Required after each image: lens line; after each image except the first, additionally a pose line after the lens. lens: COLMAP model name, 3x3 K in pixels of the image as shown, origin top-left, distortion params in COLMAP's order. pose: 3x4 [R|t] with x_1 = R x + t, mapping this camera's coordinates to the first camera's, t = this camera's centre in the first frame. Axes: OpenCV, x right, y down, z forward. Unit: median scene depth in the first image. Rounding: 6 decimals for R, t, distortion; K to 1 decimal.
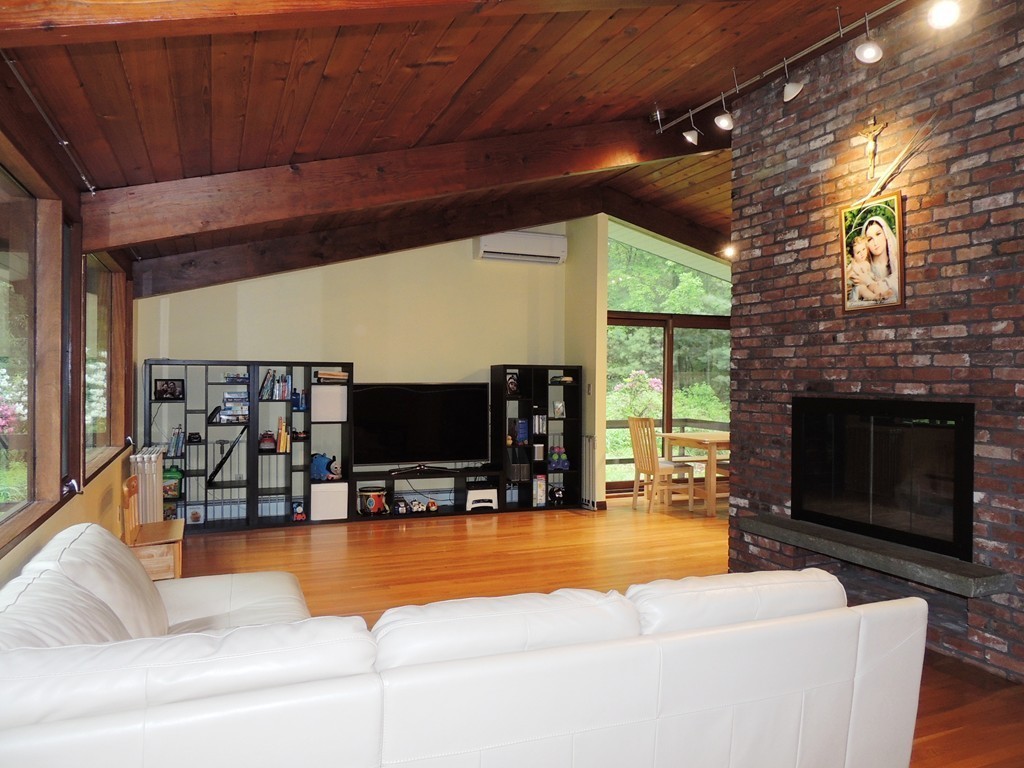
lens RADIAL K [[730.3, 0, 513.2], [0, 730.3, 384.0], [0, 0, 1]] dist [-0.001209, -0.004410]
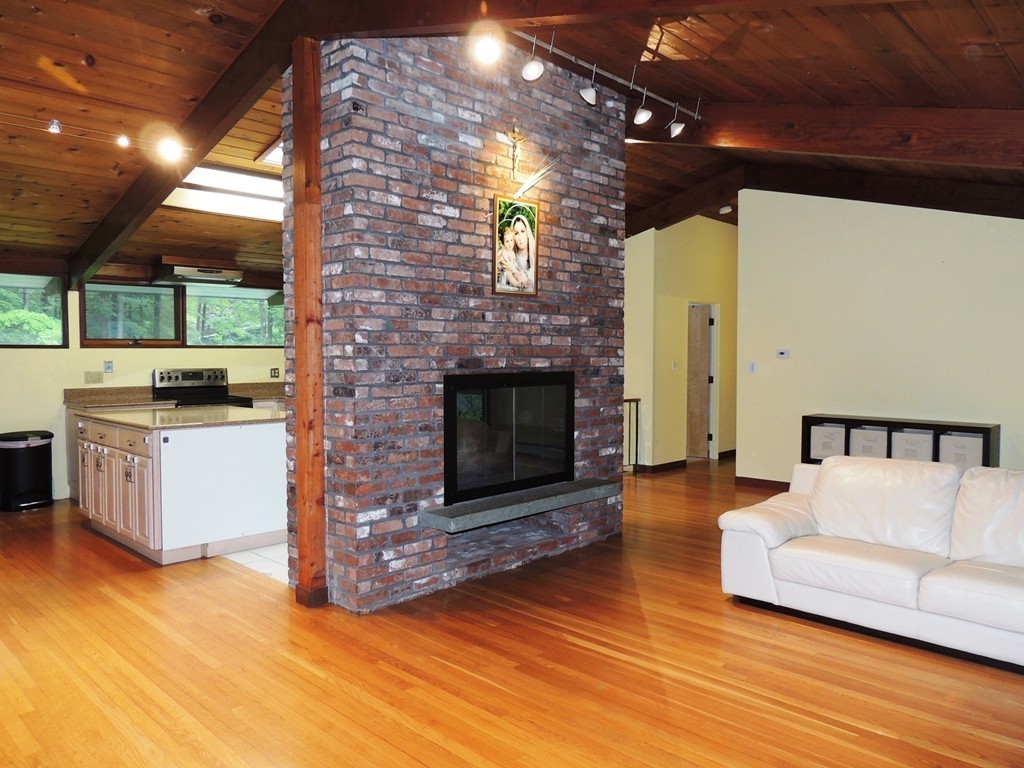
lens RADIAL K [[730.3, 0, 513.3], [0, 730.3, 378.0], [0, 0, 1]] dist [-0.001209, -0.004410]
pose [[-0.401077, -0.039611, 0.915187, -0.535330], [0.004905, 0.998957, 0.045386, -0.021886], [-0.916031, 0.022692, -0.400465, 1.385761]]
